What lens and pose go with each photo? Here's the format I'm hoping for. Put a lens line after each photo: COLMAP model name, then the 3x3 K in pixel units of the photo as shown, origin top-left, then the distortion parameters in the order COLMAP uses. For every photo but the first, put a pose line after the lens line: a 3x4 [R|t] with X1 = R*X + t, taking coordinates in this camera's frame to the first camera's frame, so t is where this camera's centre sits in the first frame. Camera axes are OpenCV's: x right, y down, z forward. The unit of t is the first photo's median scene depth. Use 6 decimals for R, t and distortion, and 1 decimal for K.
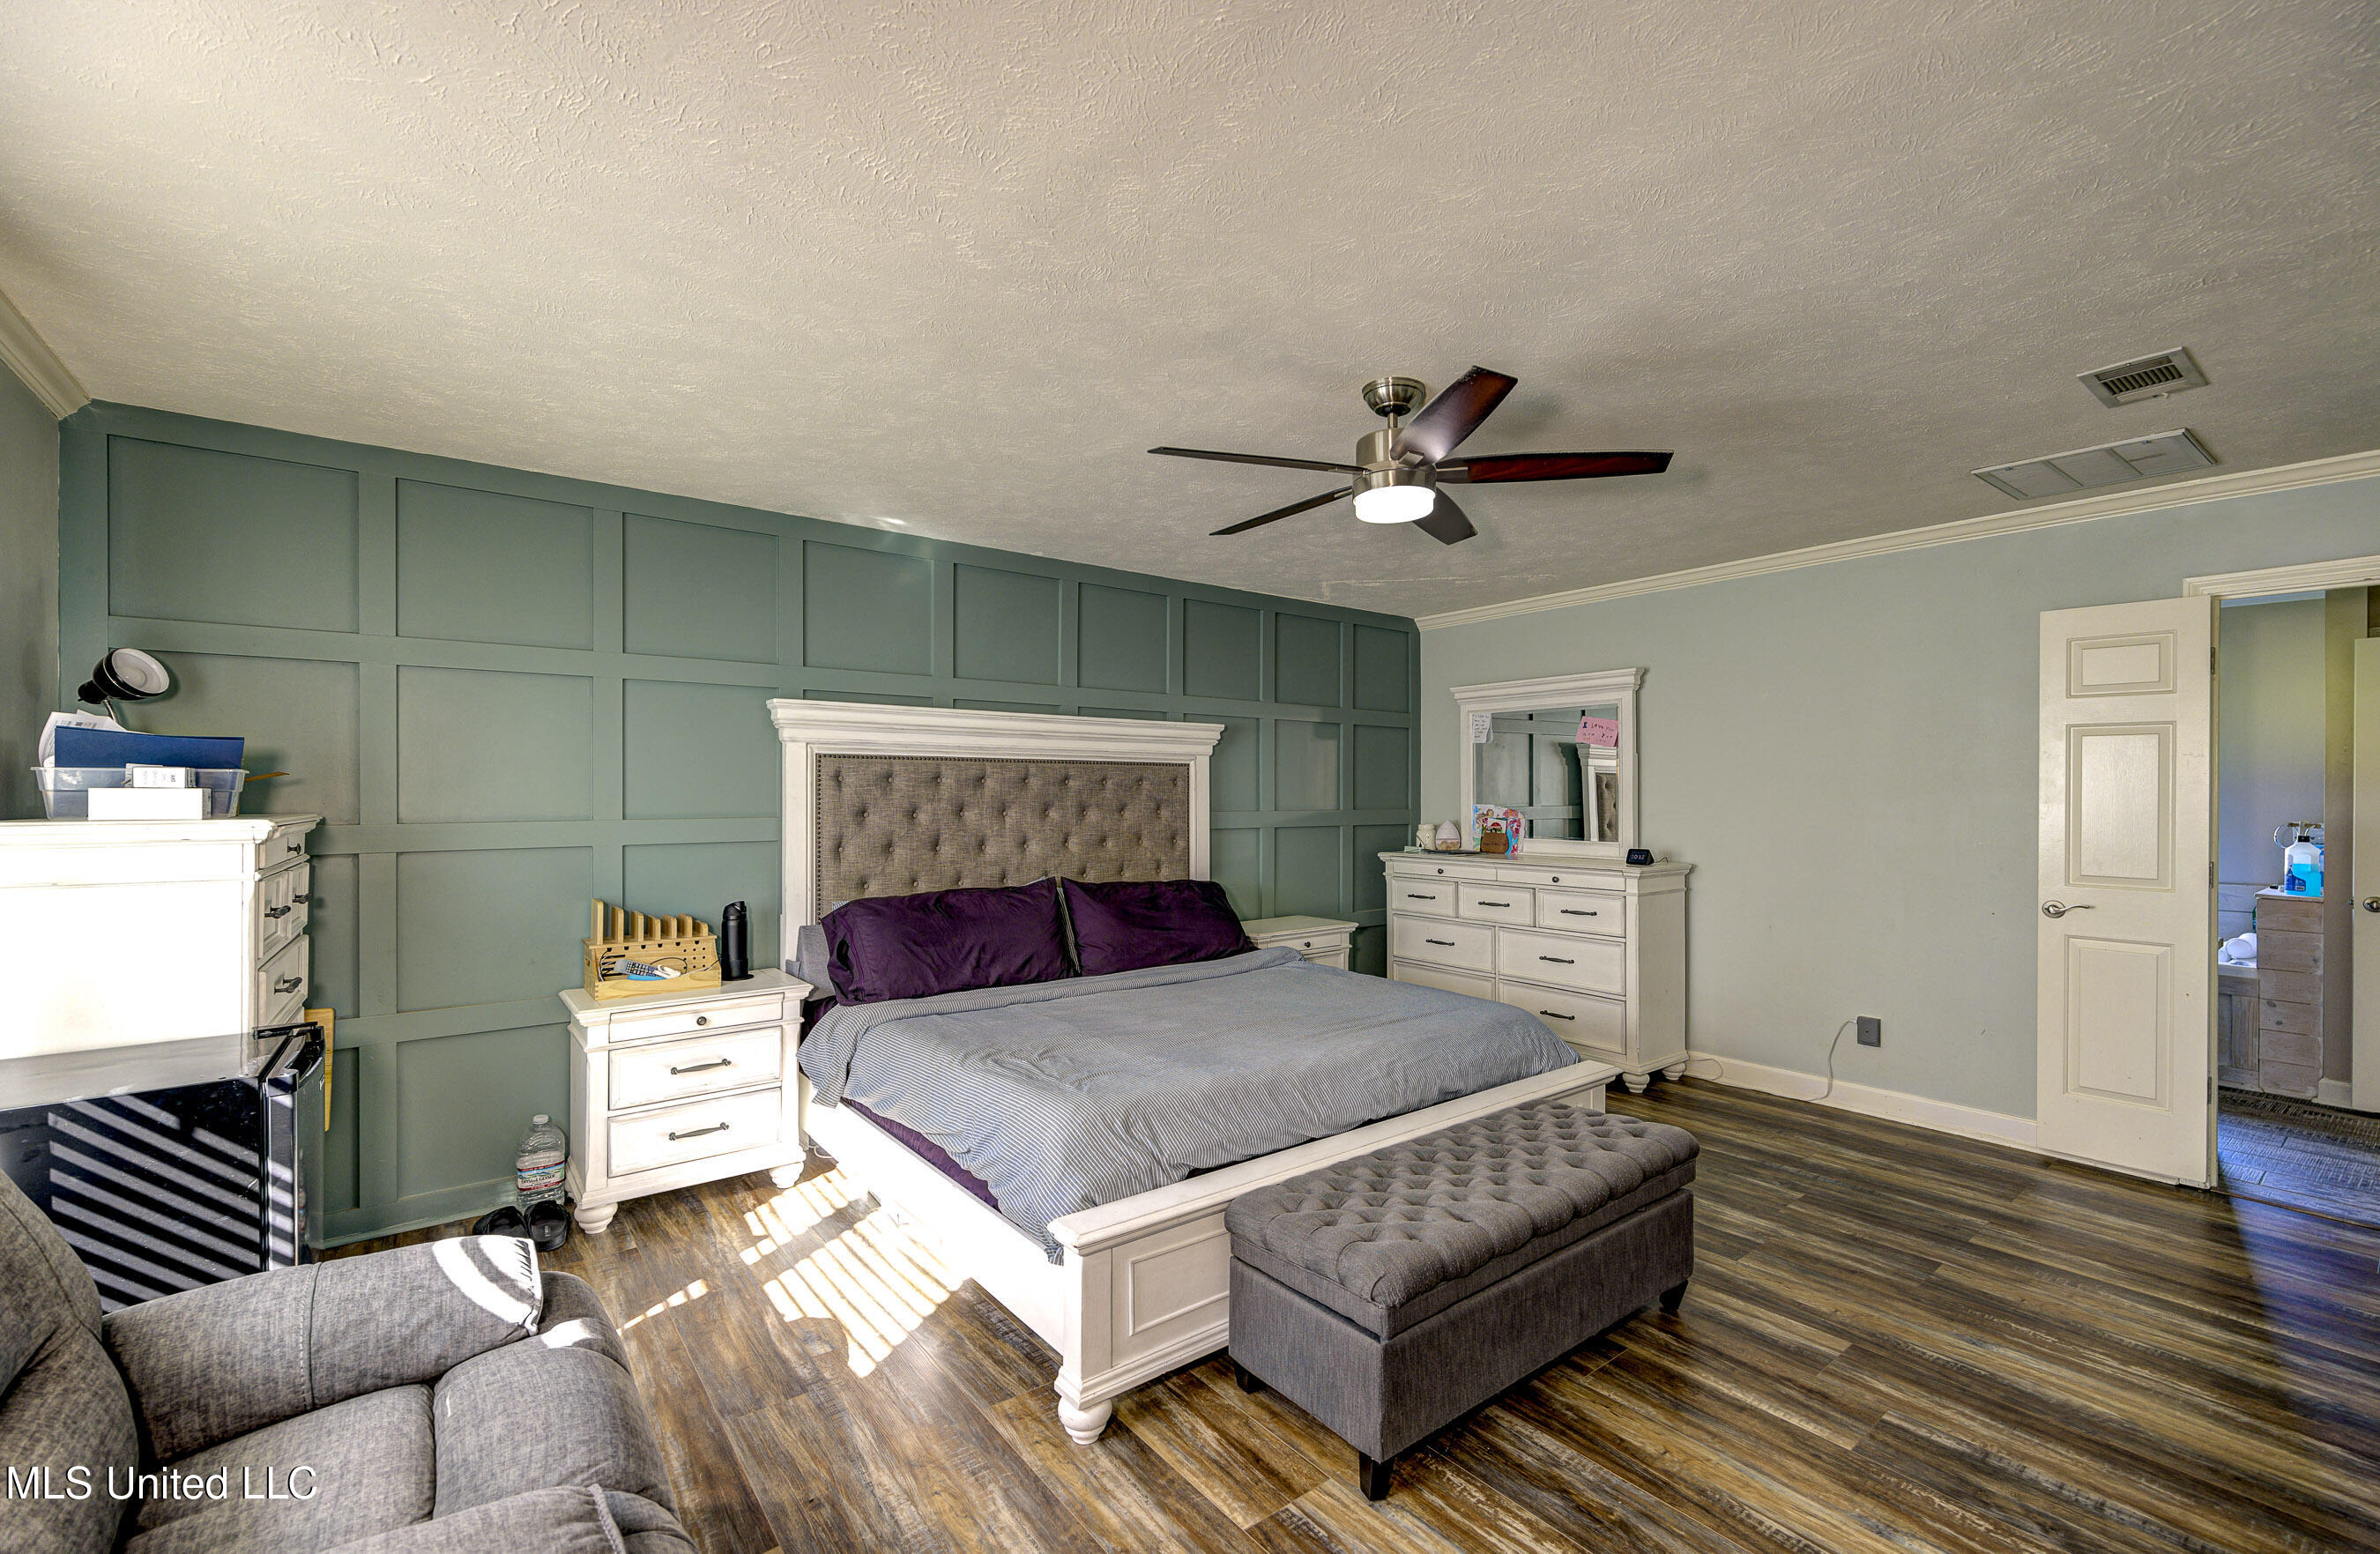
lens RADIAL K [[1009.9, 0, 1190.0], [0, 1009.9, 777.0], [0, 0, 1]] dist [-0.023630, 0.000011]
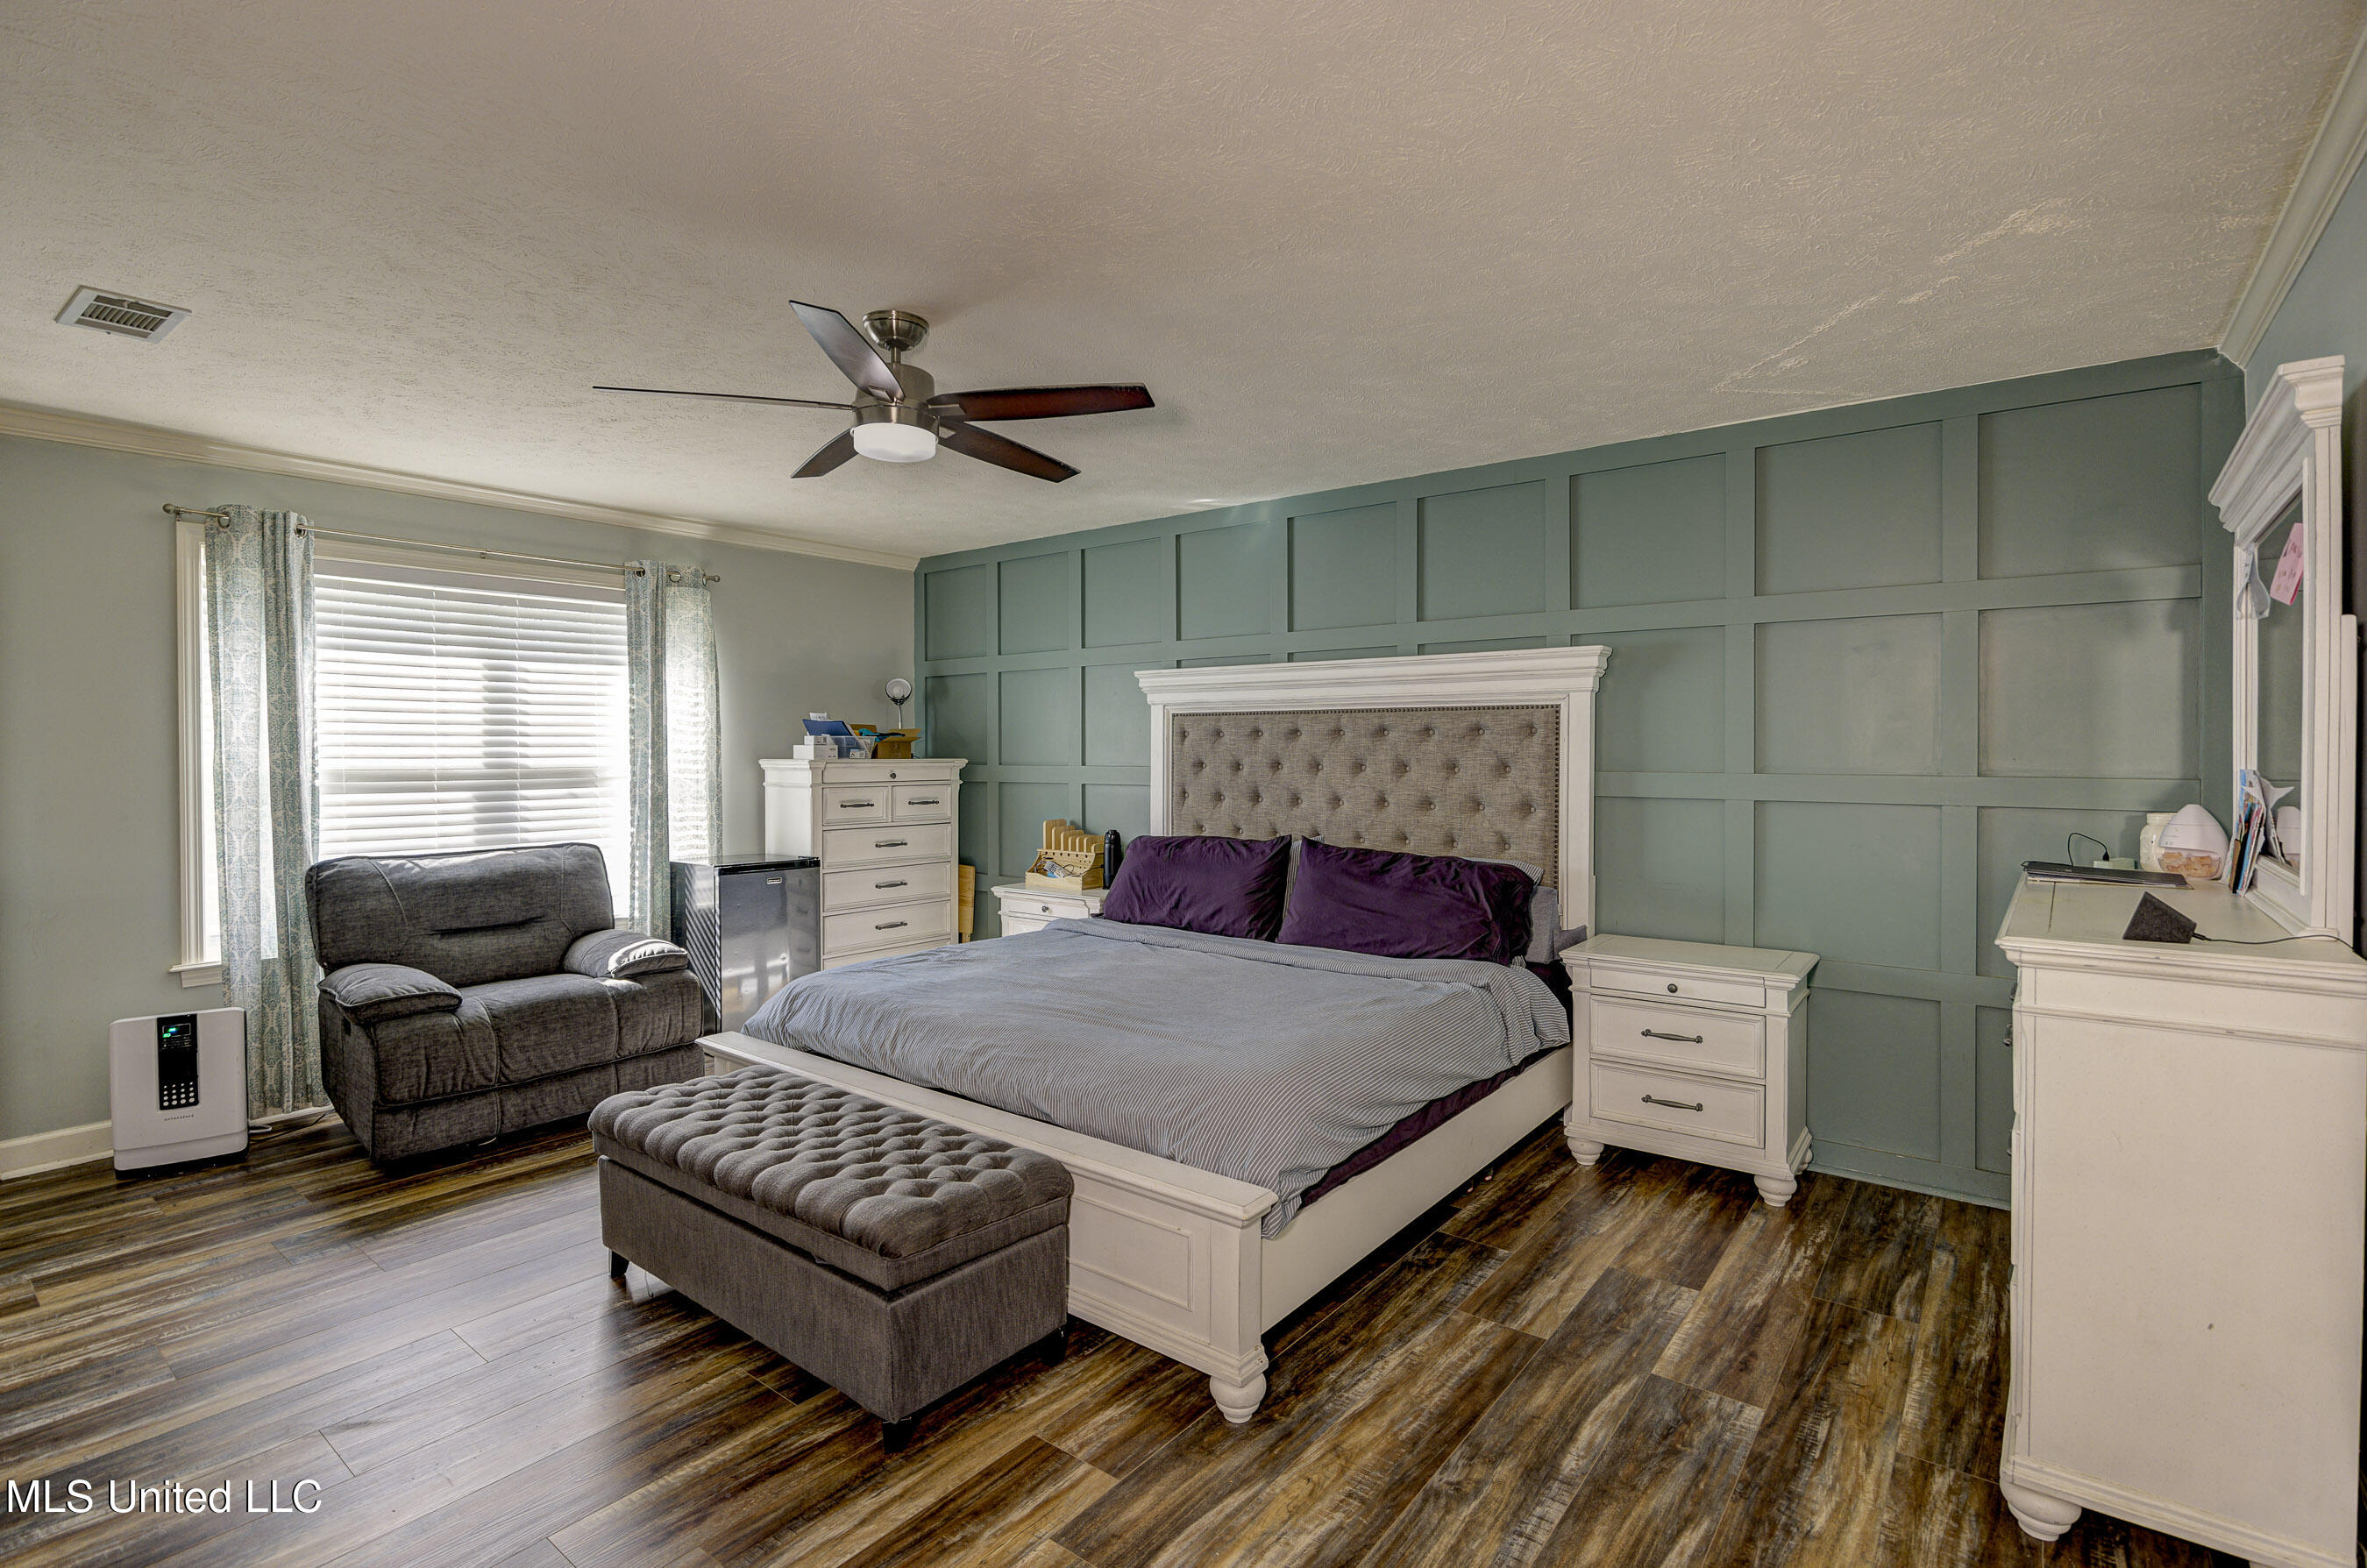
lens RADIAL K [[1089.0, 0, 1183.5], [0, 1089.0, 784.0], [0, 0, 1]] dist [-0.000112, -0.000074]
pose [[0.245198, 0.030992, -0.968978, 0.859311], [0.017736, 0.999178, 0.036446, 0.012785], [0.969311, -0.026123, 0.244447, 0.682173]]
